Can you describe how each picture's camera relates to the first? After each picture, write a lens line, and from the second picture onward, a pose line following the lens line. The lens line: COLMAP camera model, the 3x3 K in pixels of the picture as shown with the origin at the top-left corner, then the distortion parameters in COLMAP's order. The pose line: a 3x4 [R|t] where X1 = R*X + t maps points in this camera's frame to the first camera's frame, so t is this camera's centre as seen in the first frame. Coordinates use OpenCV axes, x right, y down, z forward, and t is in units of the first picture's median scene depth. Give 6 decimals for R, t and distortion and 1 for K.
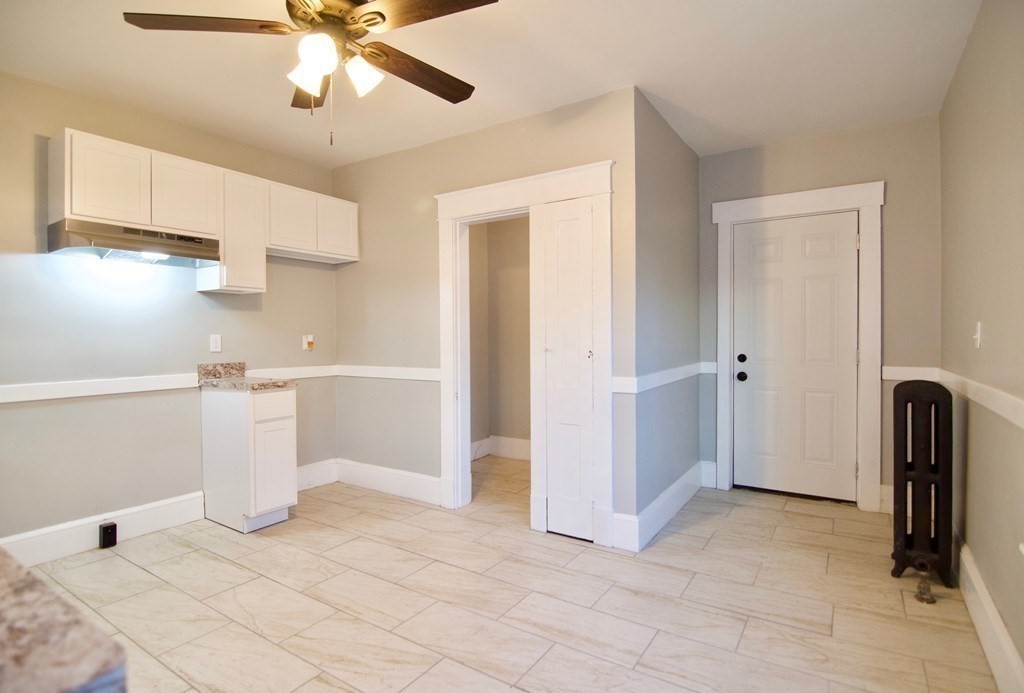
lens RADIAL K [[520.5, 0, 521.7], [0, 520.5, 341.0], [0, 0, 1]] dist [-0.001038, -0.013869]
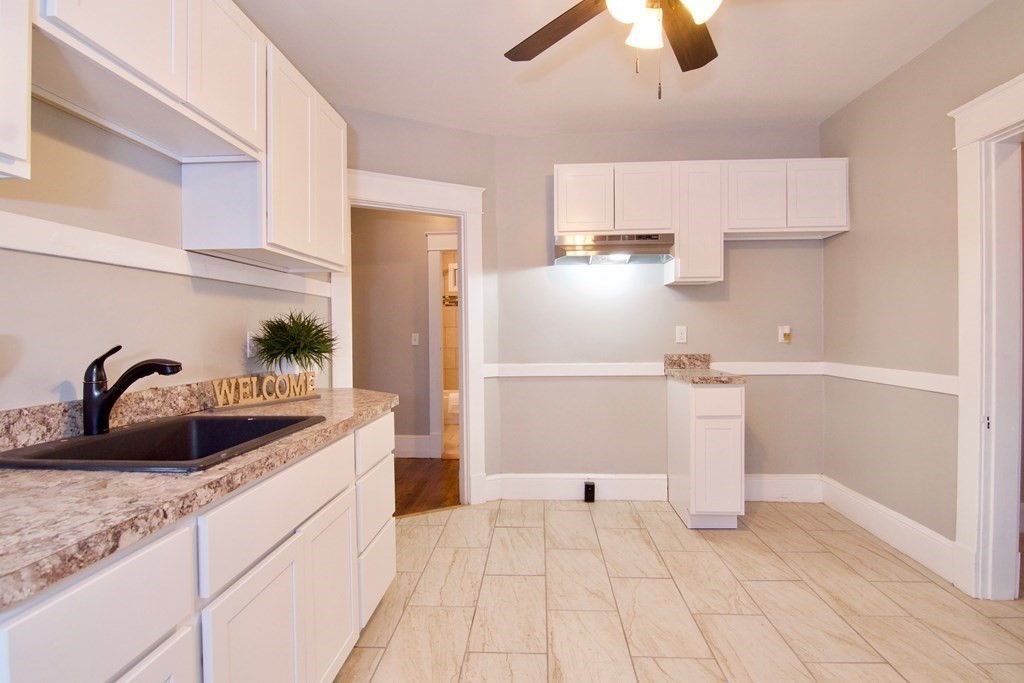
lens RADIAL K [[512.6, 0, 510.6], [0, 512.6, 336.6], [0, 0, 1]] dist [-0.000696, -0.012745]
pose [[0.490580, 0.011609, -0.871319, 0.134213], [-0.002756, 0.999927, 0.011771, -0.002421], [0.871392, -0.003373, 0.490577, 0.219489]]
